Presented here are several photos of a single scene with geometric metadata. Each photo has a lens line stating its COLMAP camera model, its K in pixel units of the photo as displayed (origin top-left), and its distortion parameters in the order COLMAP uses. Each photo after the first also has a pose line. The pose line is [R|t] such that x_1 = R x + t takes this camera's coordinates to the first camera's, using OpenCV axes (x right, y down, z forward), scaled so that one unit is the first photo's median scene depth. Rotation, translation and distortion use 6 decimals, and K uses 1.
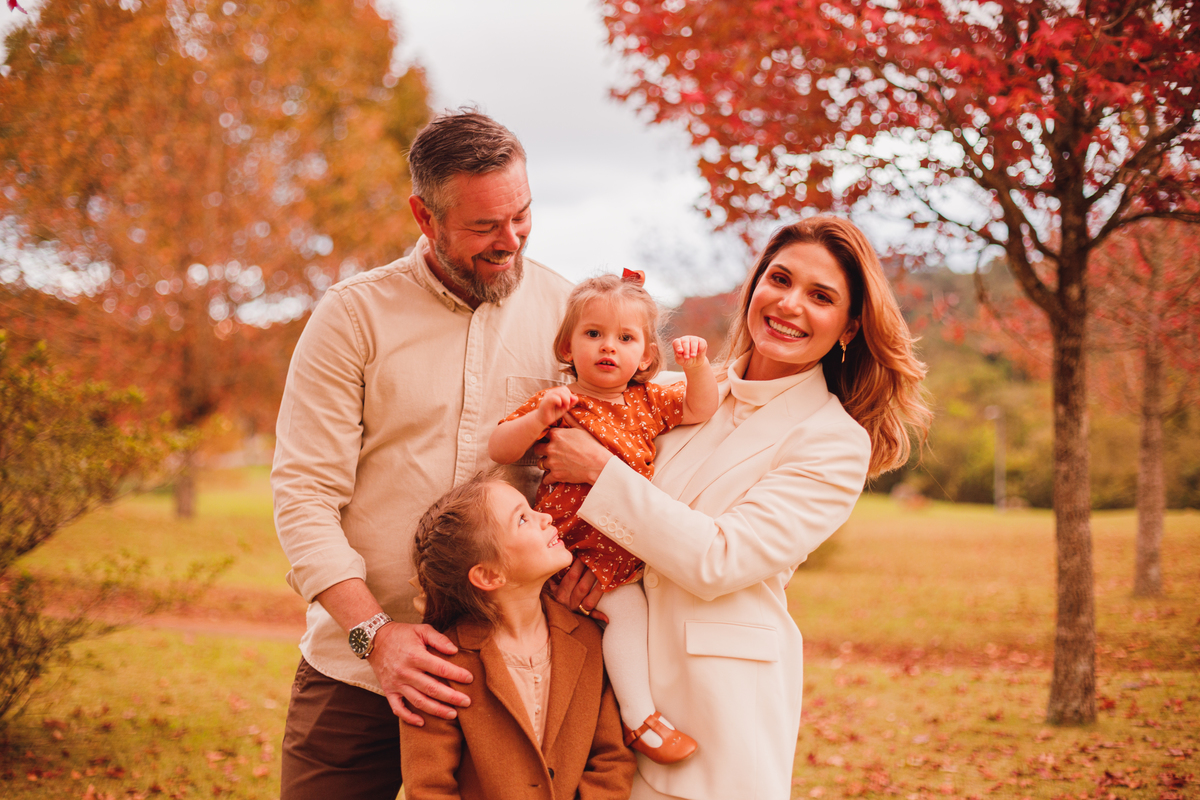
lens RADIAL K [[1764.1, 0, 600.0], [0, 1764.1, 400.0], [0, 0, 1]] dist [-0.144733, 0.138914]
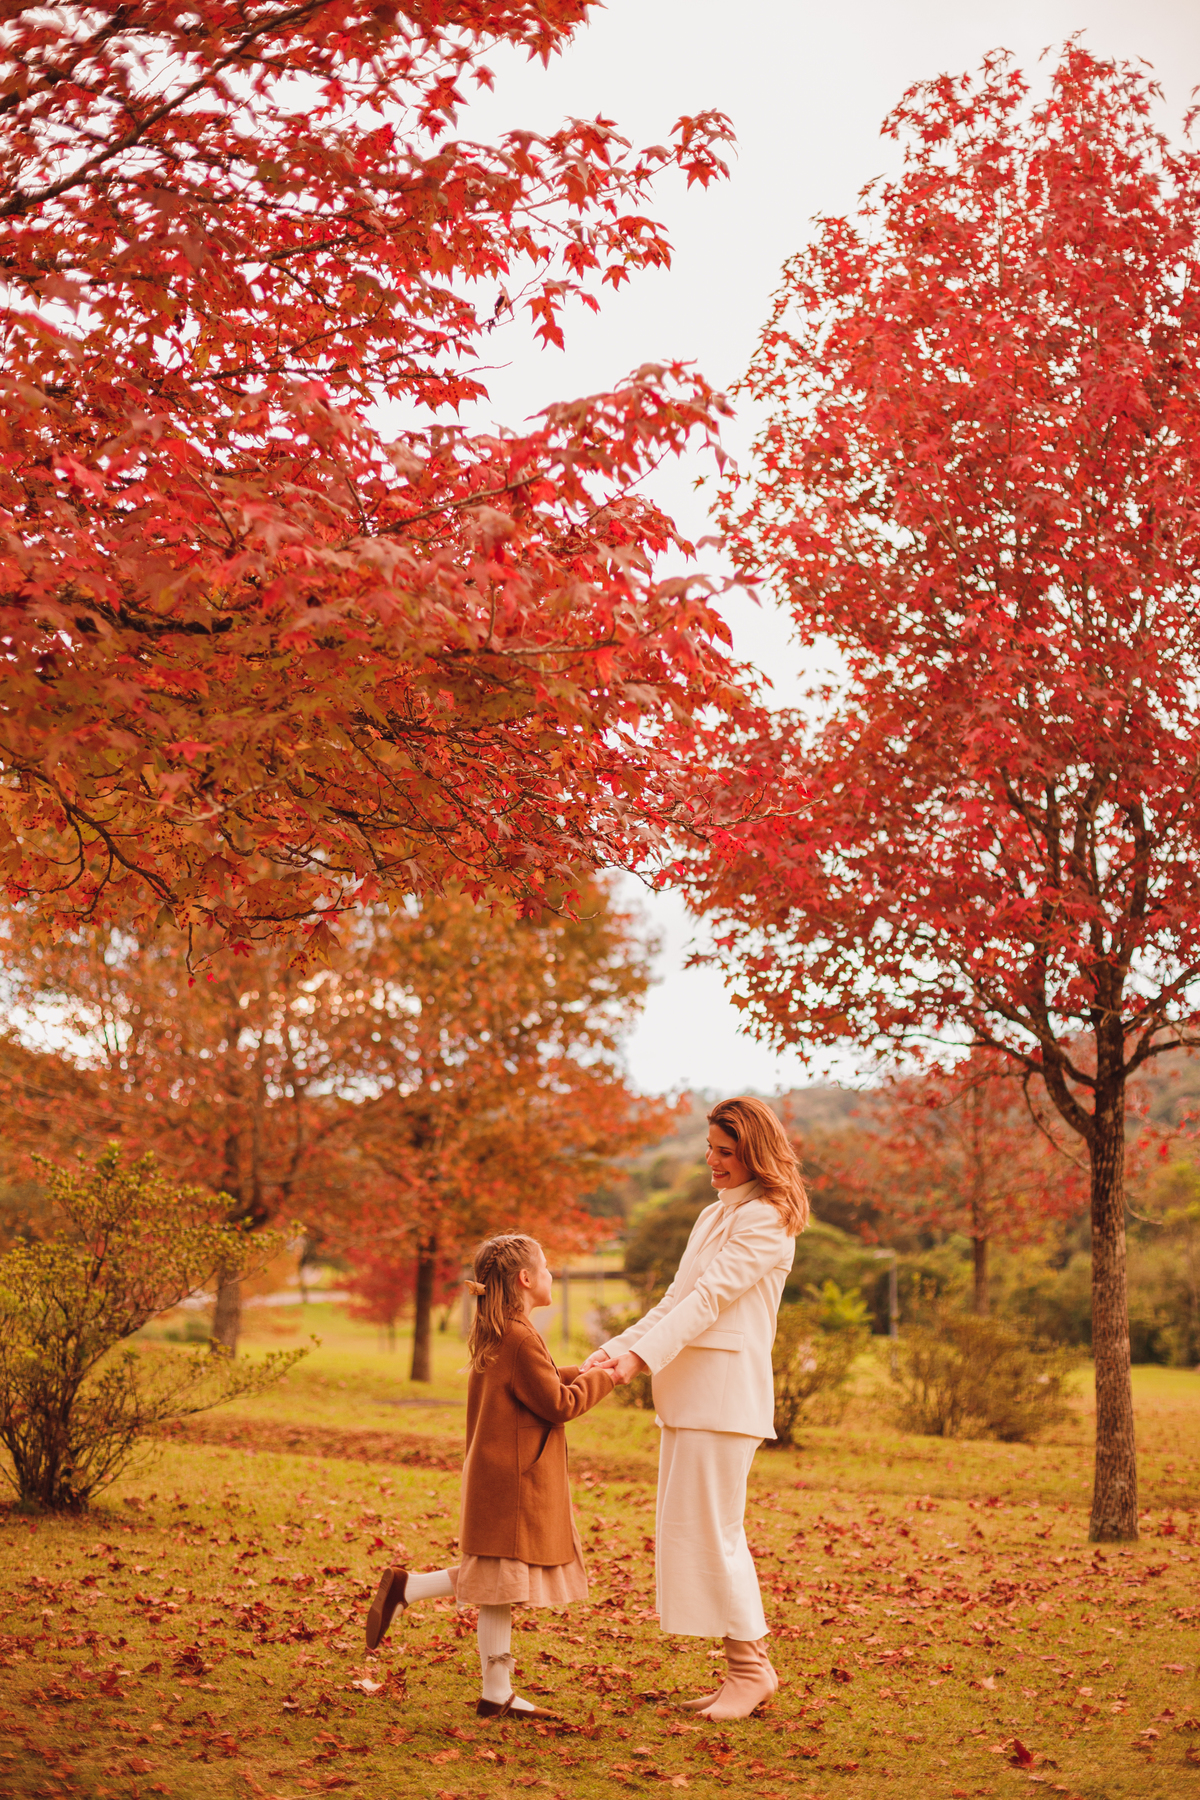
lens RADIAL K [[2699.1, 0, 600.0], [0, 2699.1, 900.0], [0, 0, 1]] dist [-0.146270, 0.081410]
pose [[0.995821, 0.011106, -0.090644, 0.104325], [-0.021696, 0.992930, -0.116703, 0.002855], [0.088707, 0.118182, 0.989022, -0.574872]]
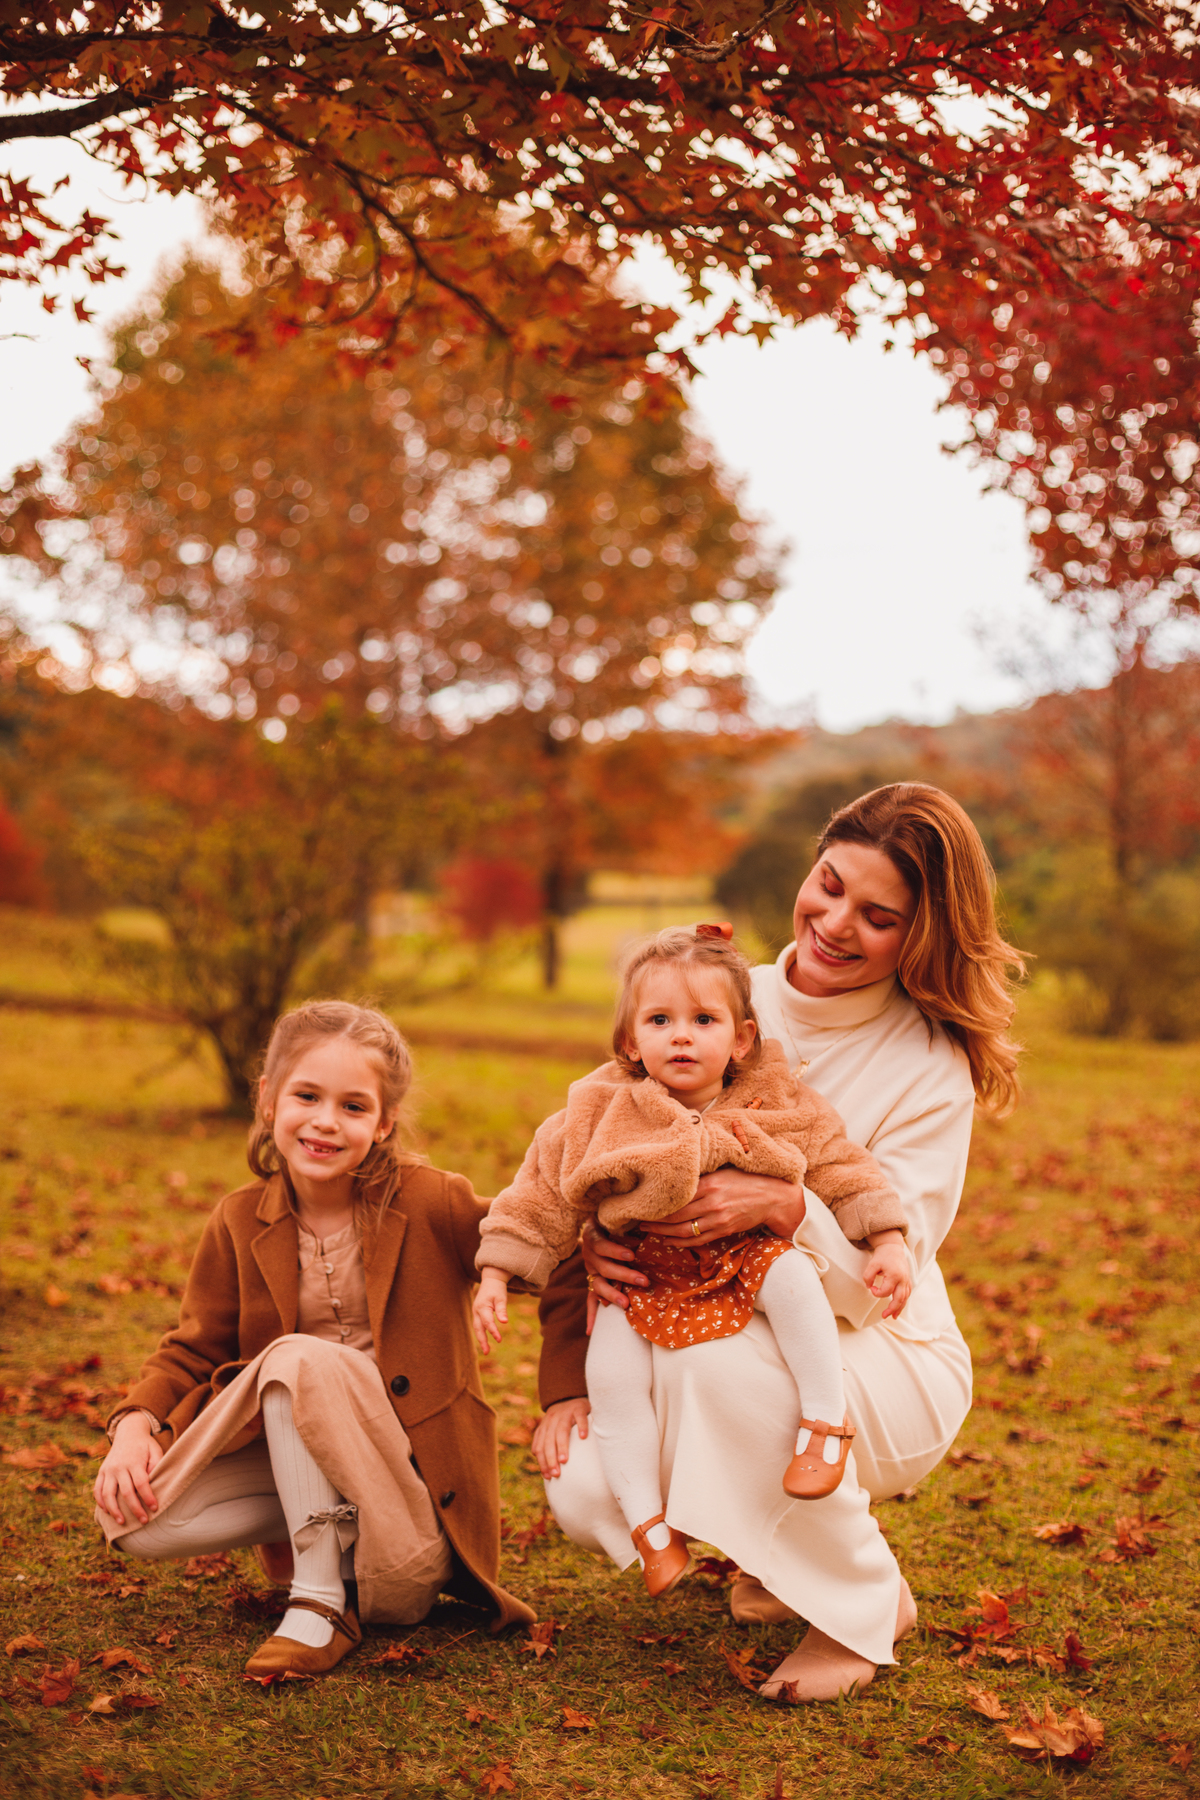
lens RADIAL K [[2640.7, 0, 599.6], [0, 2640.7, 875.8], [0, 0, 1]] dist [-0.118514, 0.068212]
pose [[0.993028, 0.016371, -0.116735, -0.005206], [-0.015203, 0.999825, 0.010896, 0.035368], [0.116893, -0.009045, 0.993103, -0.386022]]
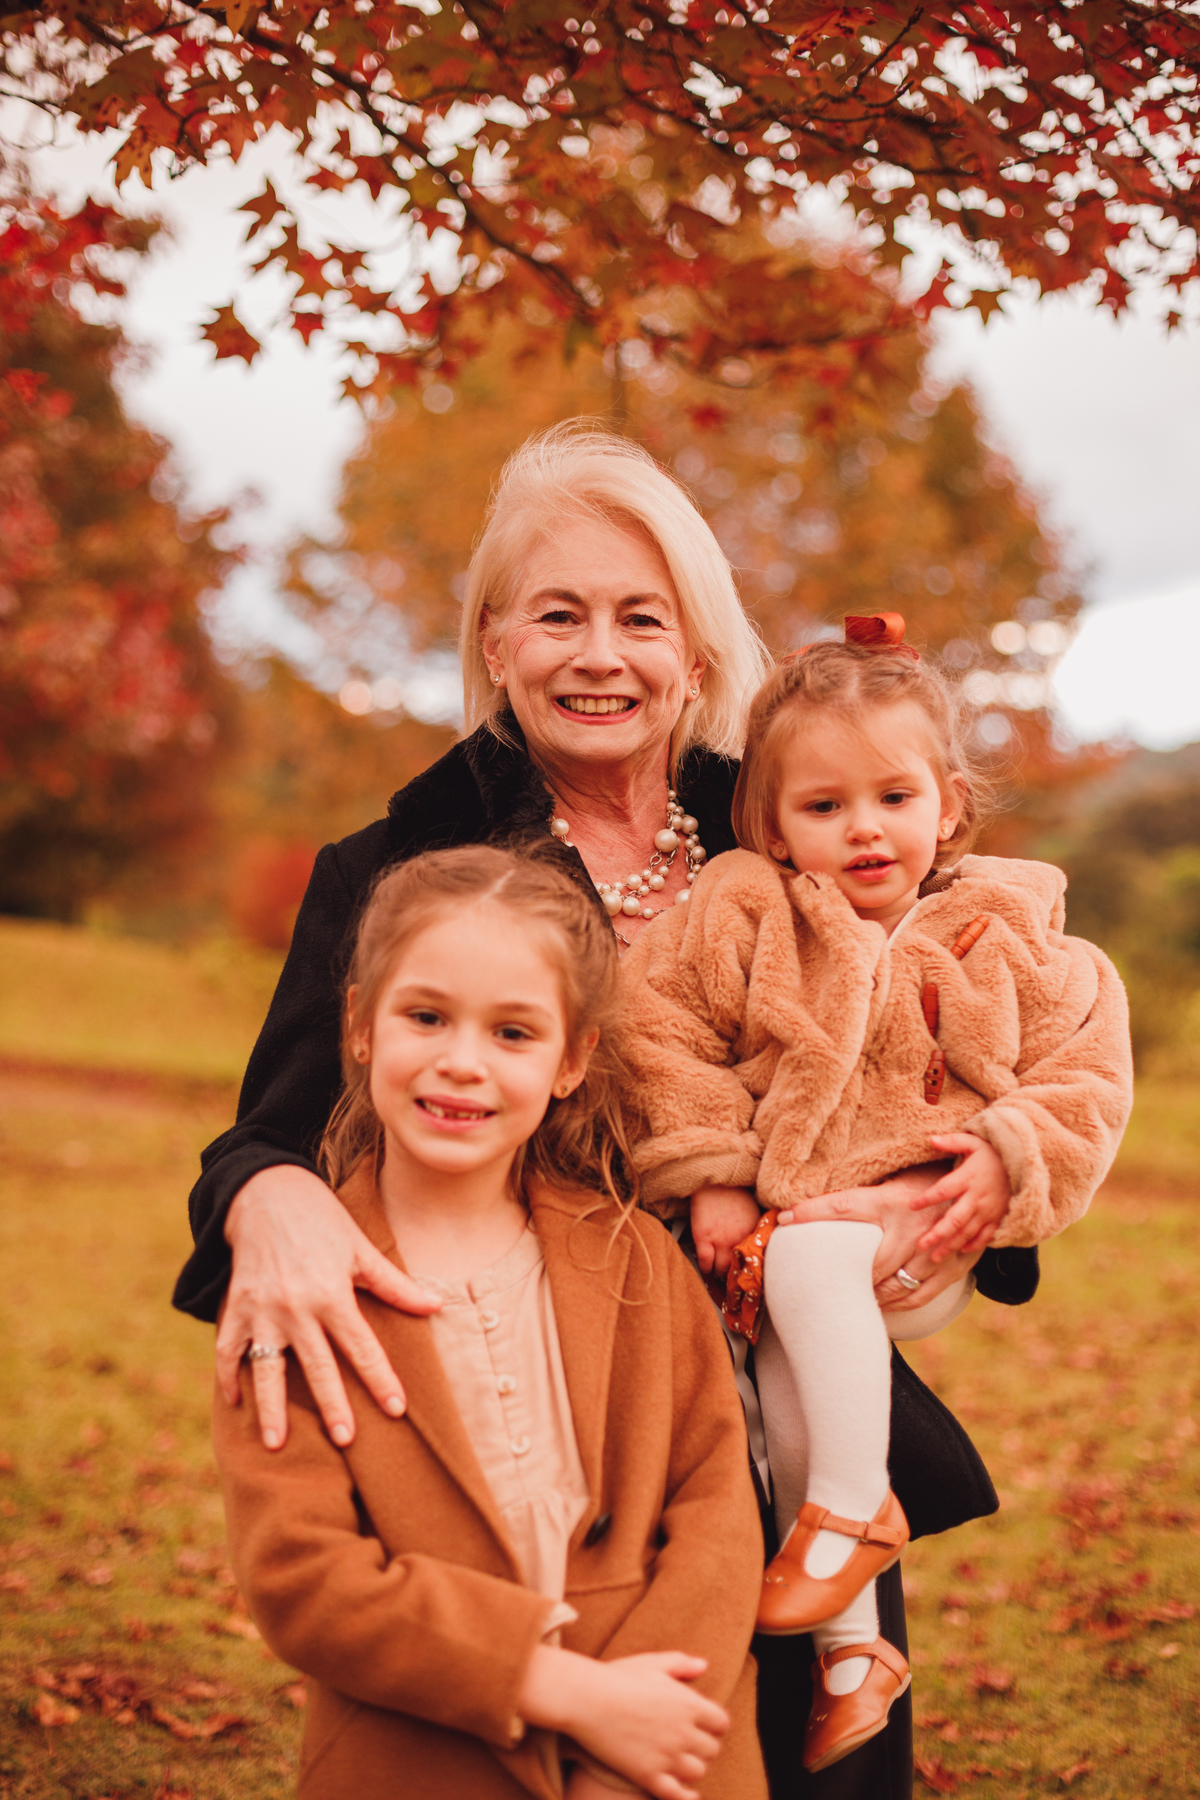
lens RADIAL K [[2642.5, 0, 475.5], [0, 2642.5, 900.8], [0, 0, 1]] dist [-0.308385, 0.752171]
pose [[0.959860, -0.000430, -0.280480, -0.003266], [0.004331, 0.999902, 0.013287, 0.000828], [0.280447, -0.013969, 0.959768, -0.171342]]
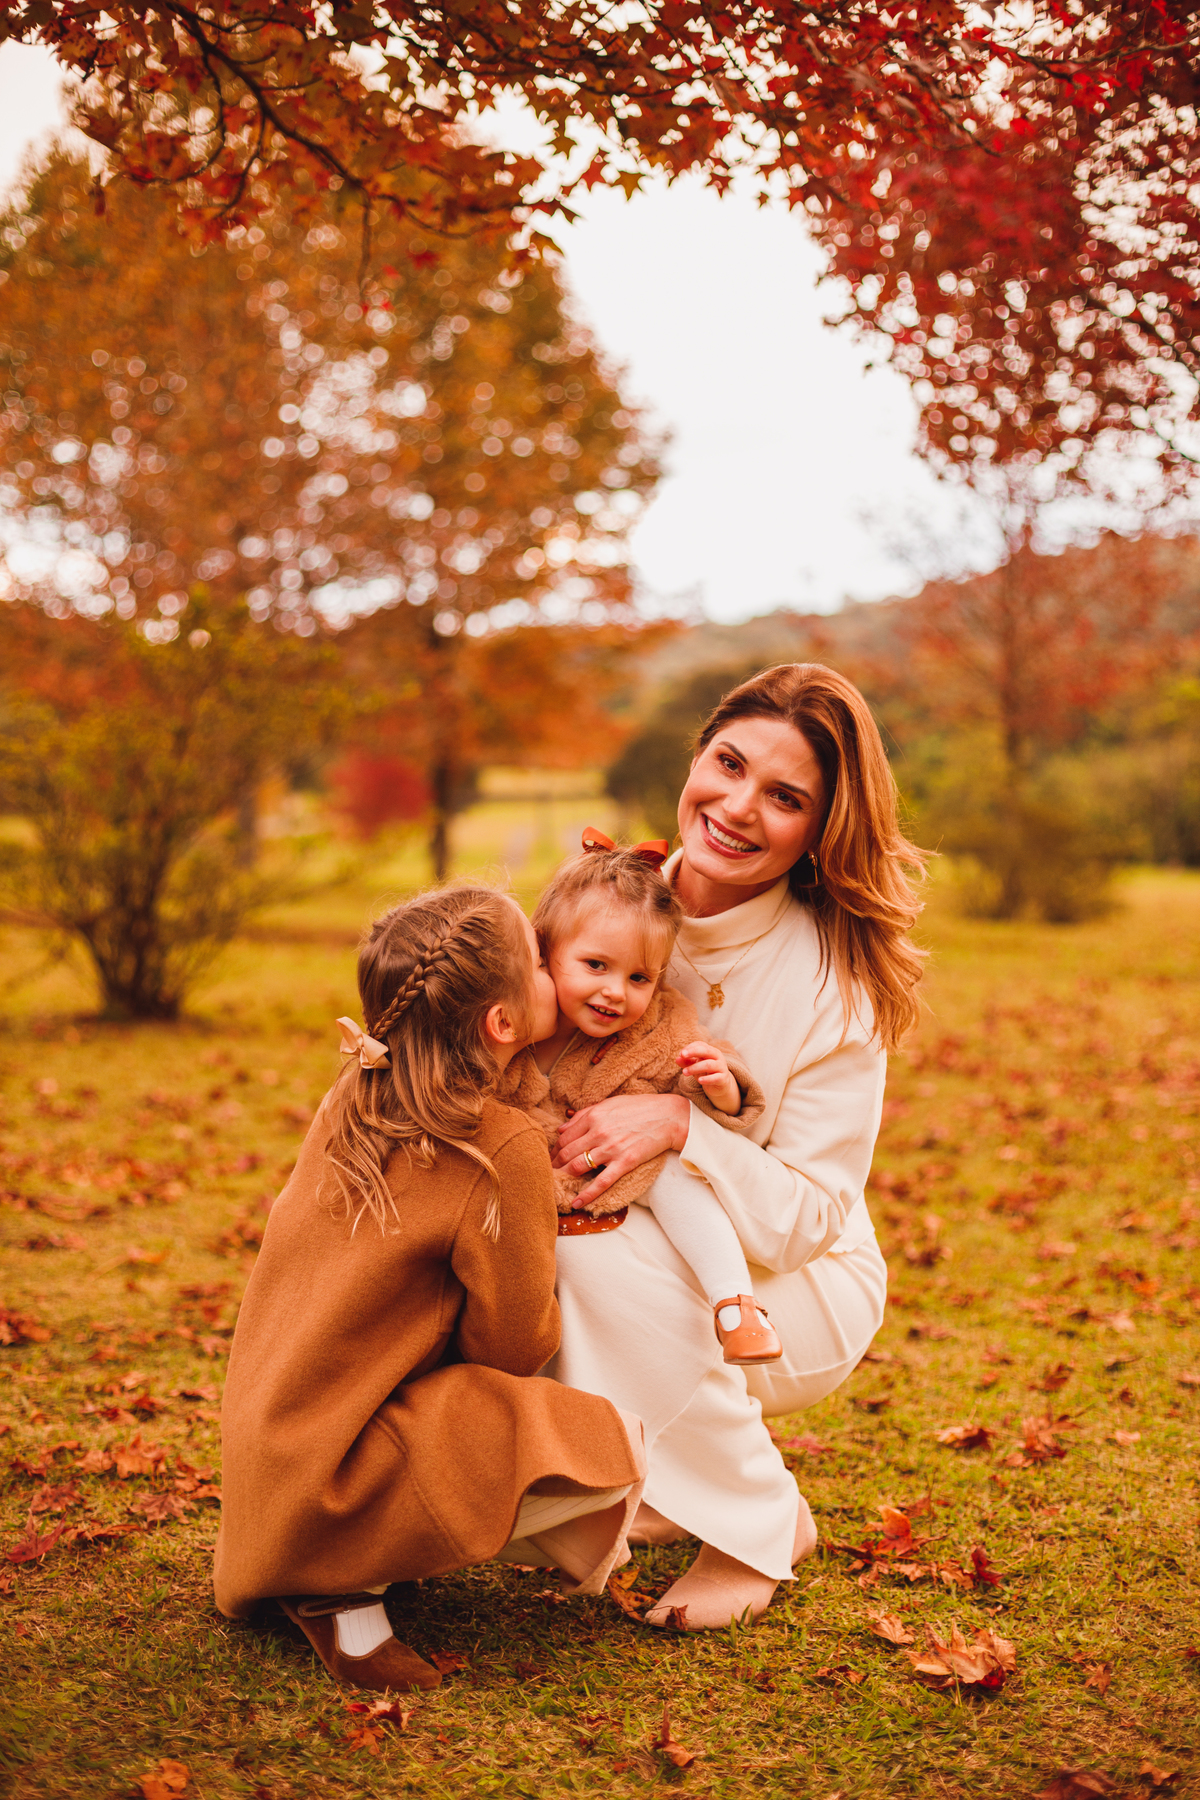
lens RADIAL K [[2646.1, 0, 600.0], [0, 2646.1, 900.0], [0, 0, 1]] dist [-0.144733, 0.138914]
pose [[0.997125, -0.001434, -0.075756, -0.003849], [0.005952, 0.998213, 0.059451, 0.039046], [0.075535, -0.059731, 0.995353, -0.356914]]
